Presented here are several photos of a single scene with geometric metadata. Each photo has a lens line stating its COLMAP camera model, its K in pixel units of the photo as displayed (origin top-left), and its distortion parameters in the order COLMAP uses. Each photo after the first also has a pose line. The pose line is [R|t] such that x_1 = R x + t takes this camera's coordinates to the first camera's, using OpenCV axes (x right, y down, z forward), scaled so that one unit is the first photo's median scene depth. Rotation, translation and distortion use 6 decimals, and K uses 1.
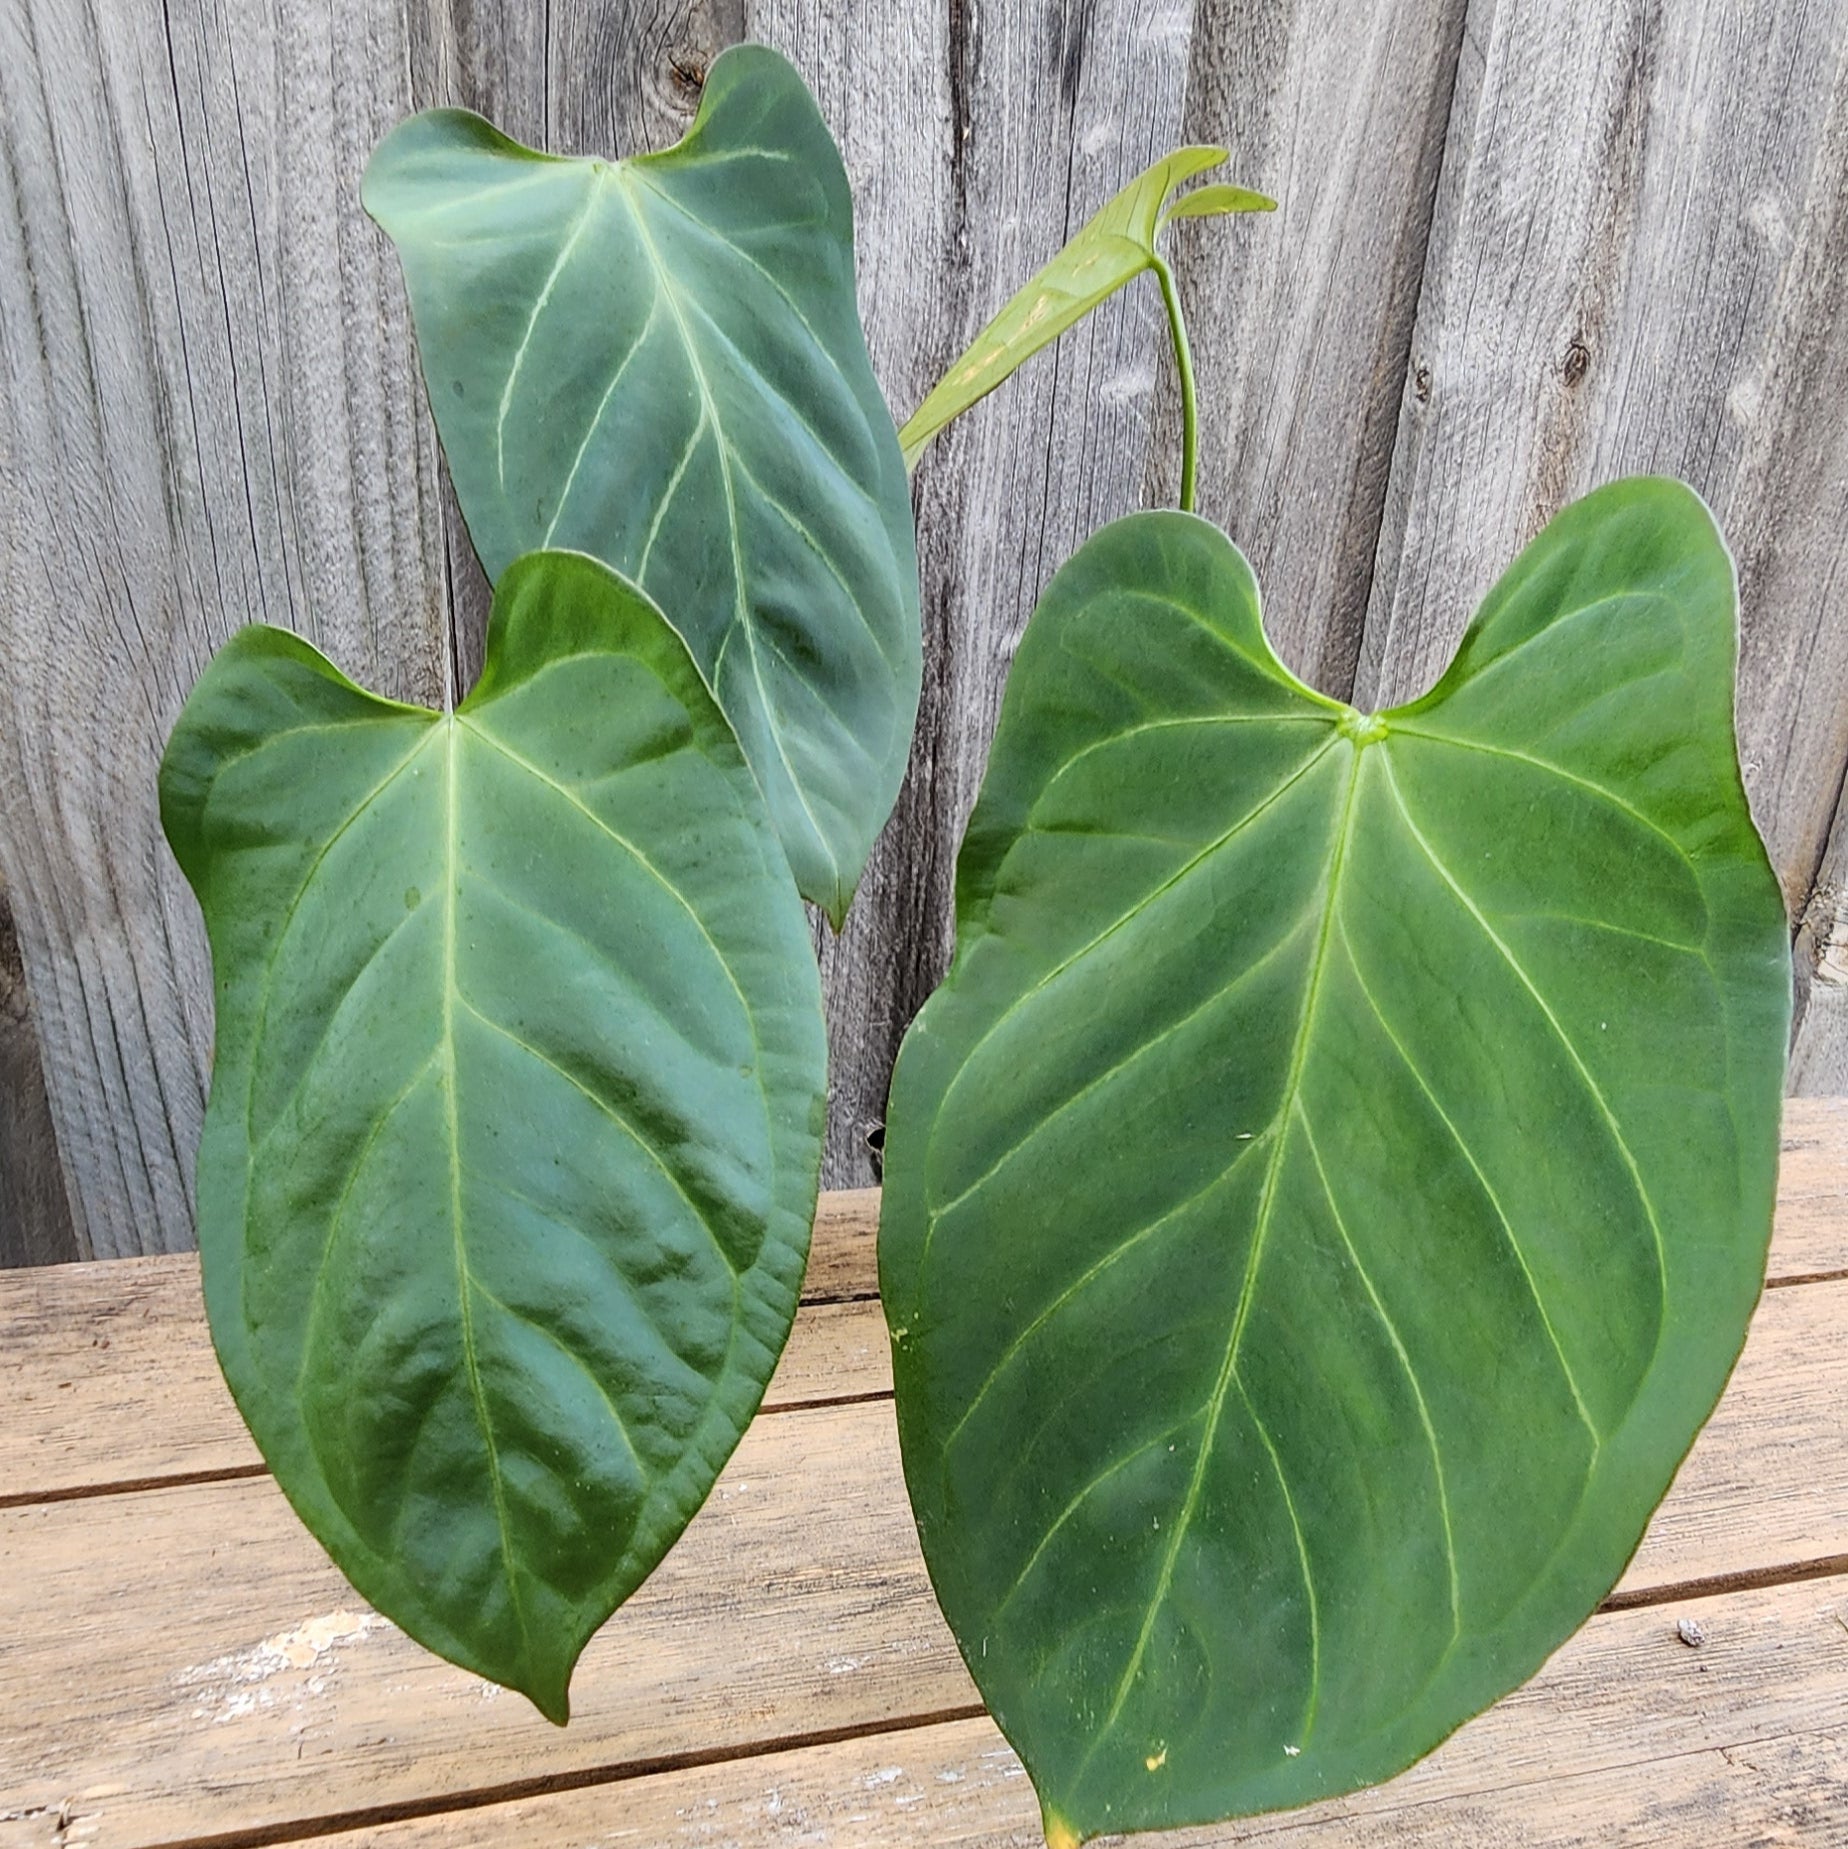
lens RADIAL K [[1642.2, 0, 916.3], [0, 1642.2, 1020.5], [0, 0, 1]] dist [0.007527, -0.004992]
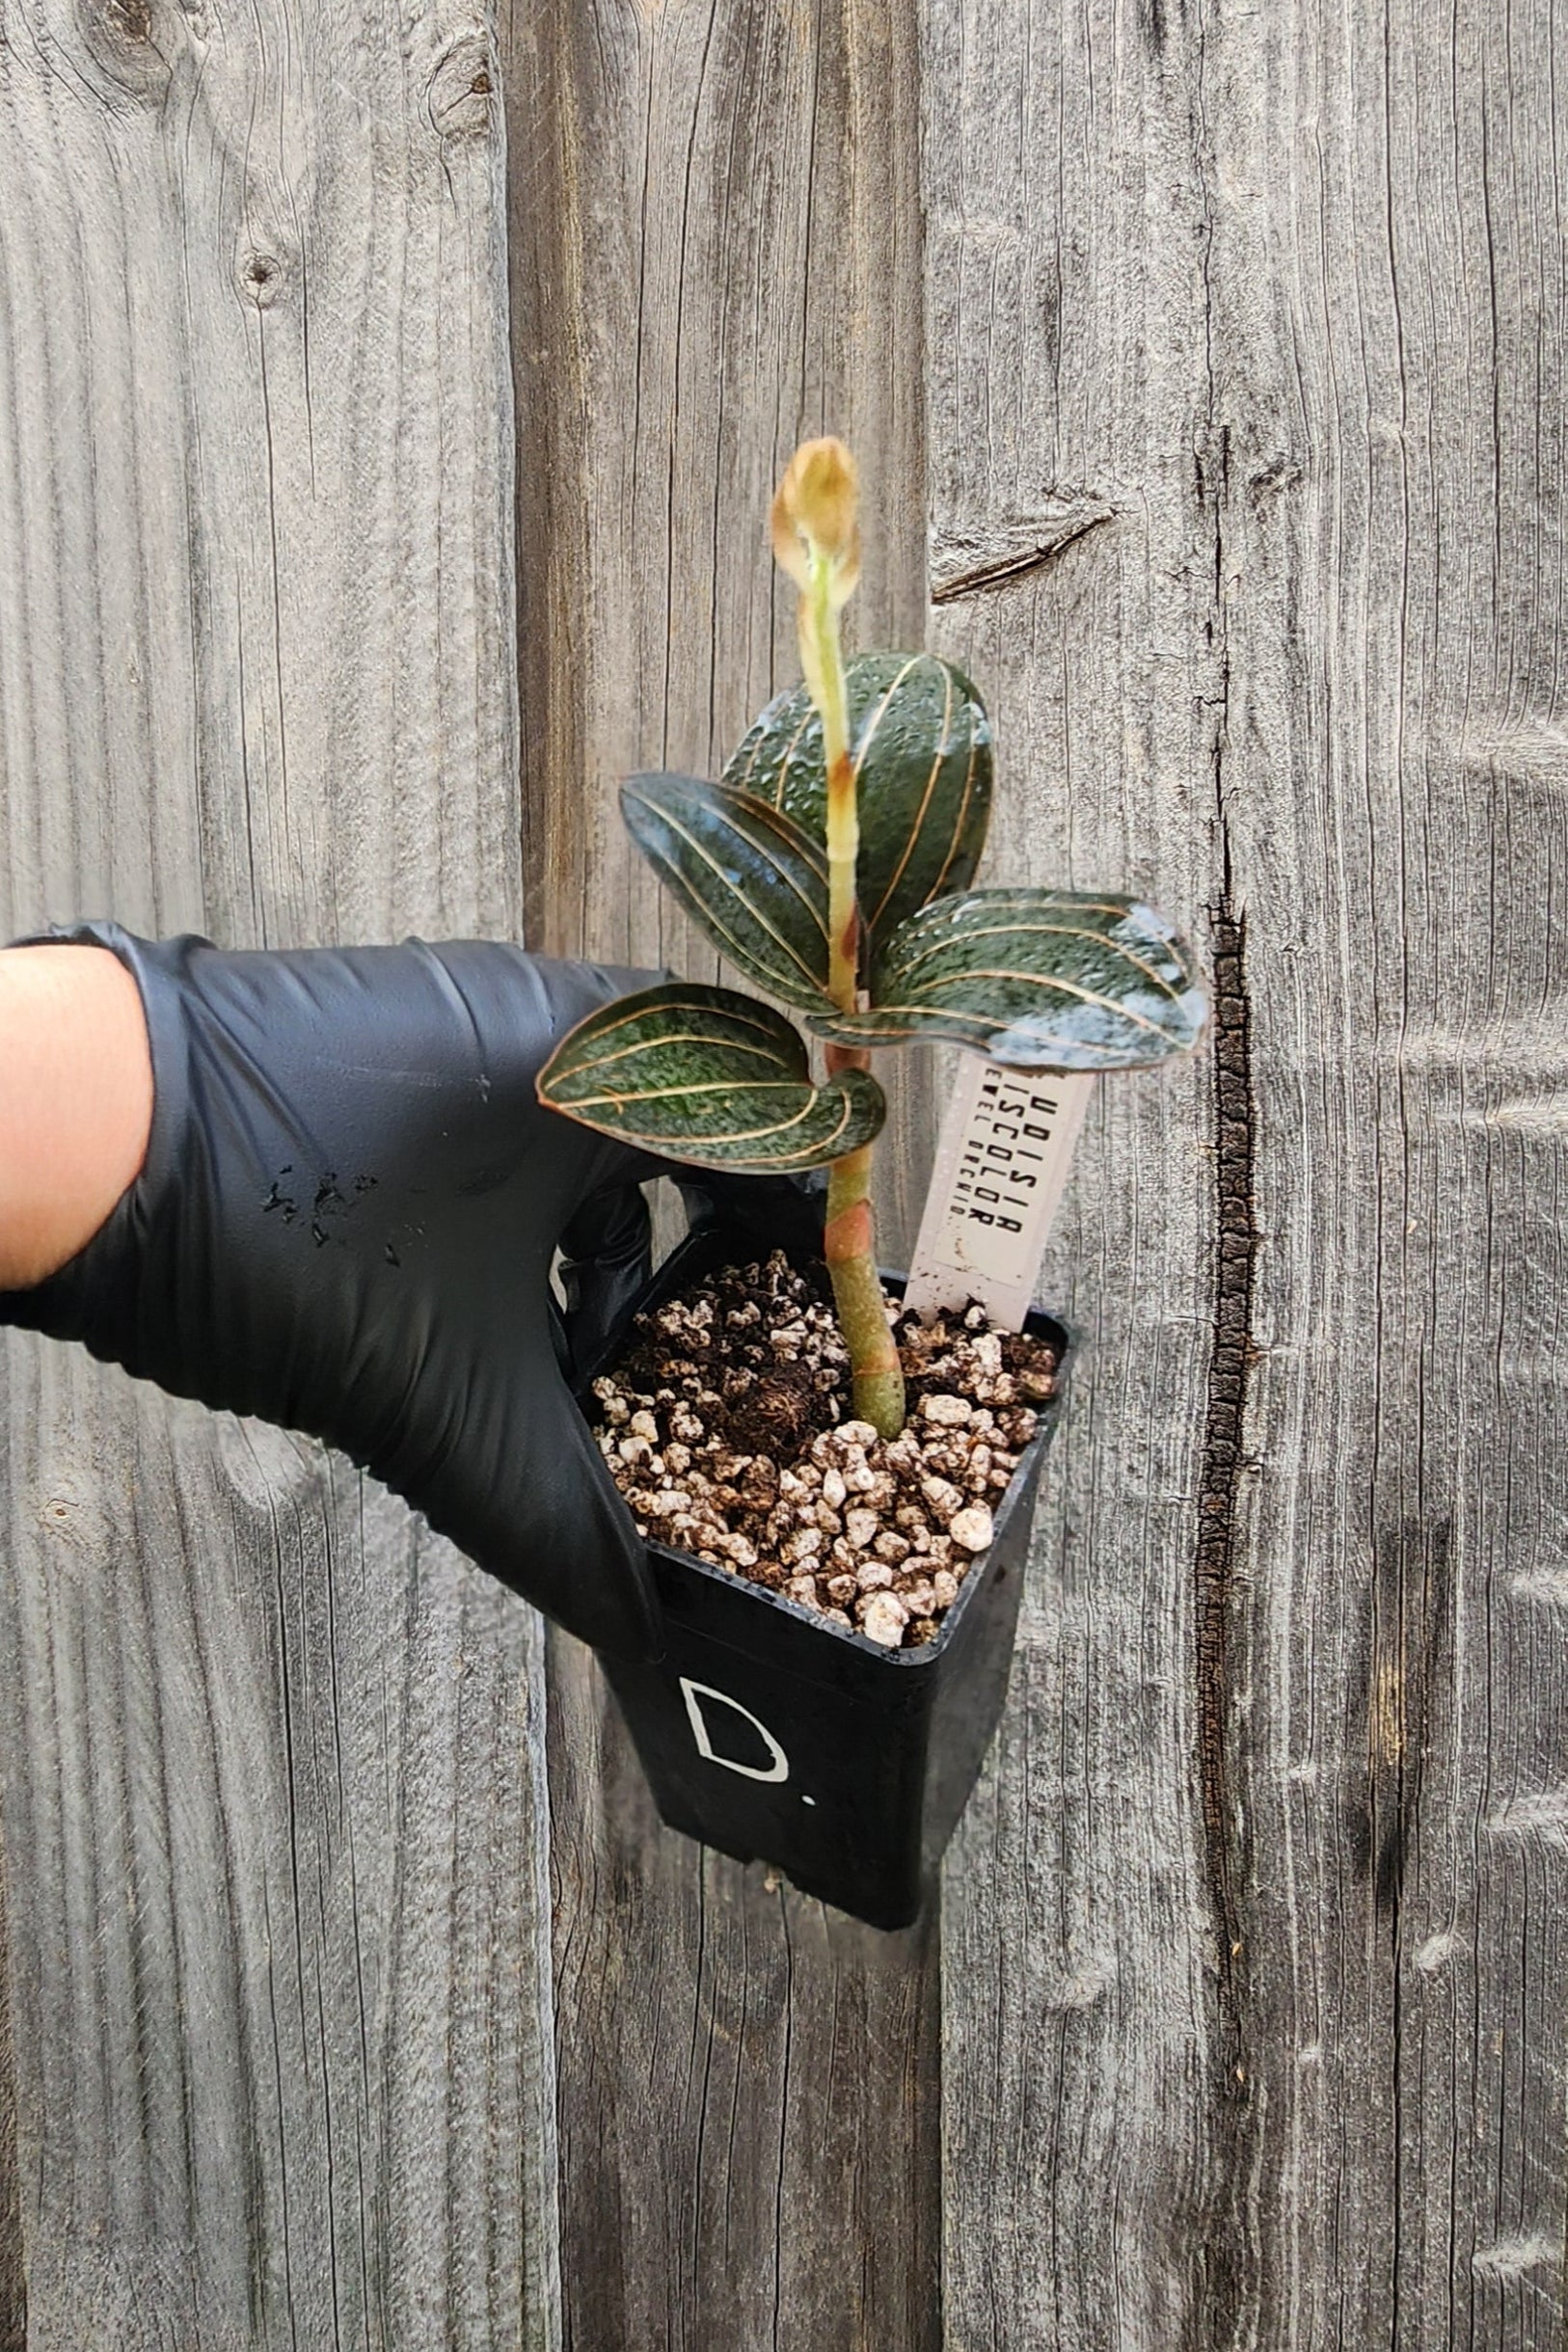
lens RADIAL K [[1594.4, 0, 652.3], [0, 1594.4, 1053.2], [0, 0, 1]] dist [0.001322, -0.002179]
pose [[0.911324, -0.039235, -0.409817, 0.099675], [-0.109029, 0.936904, -0.332149, -0.641637], [0.396991, 0.347377, 0.849545, 0.143370]]
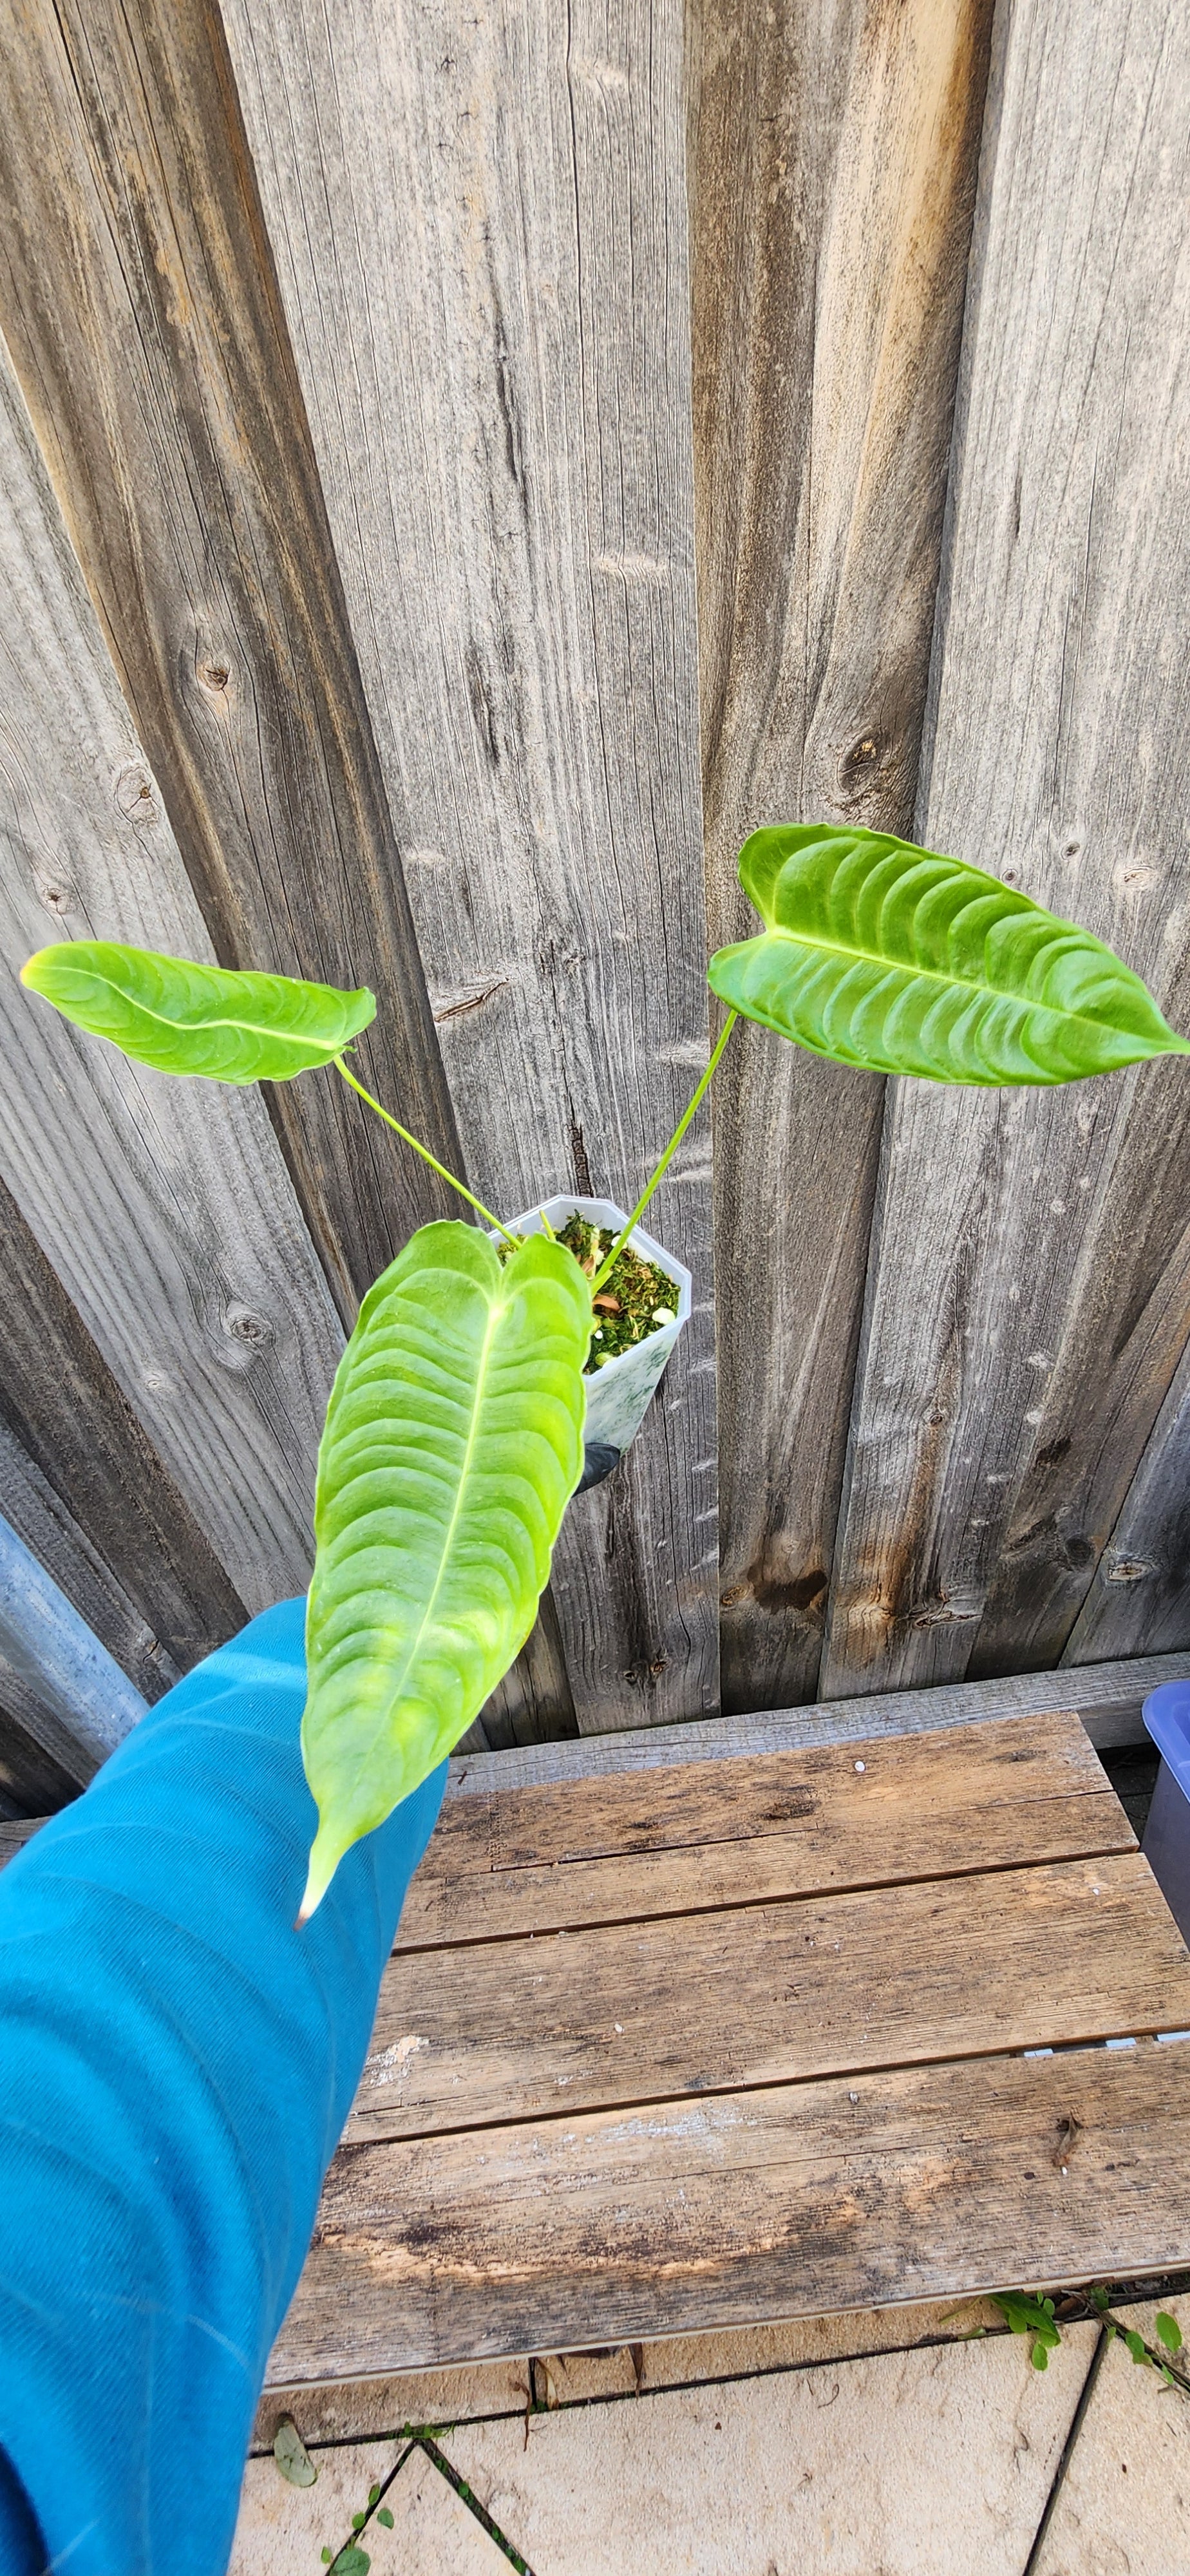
lens RADIAL K [[1044.4, 0, 588.3], [0, 1044.4, 1289.2], [0, 0, 1]] dist [-0.002336, 0.001282]
pose [[0.977706, -0.003835, -0.209945, 0.292209], [0.064864, 0.956450, 0.284598, -1.099093], [0.199710, -0.291871, 0.935375, -0.282841]]
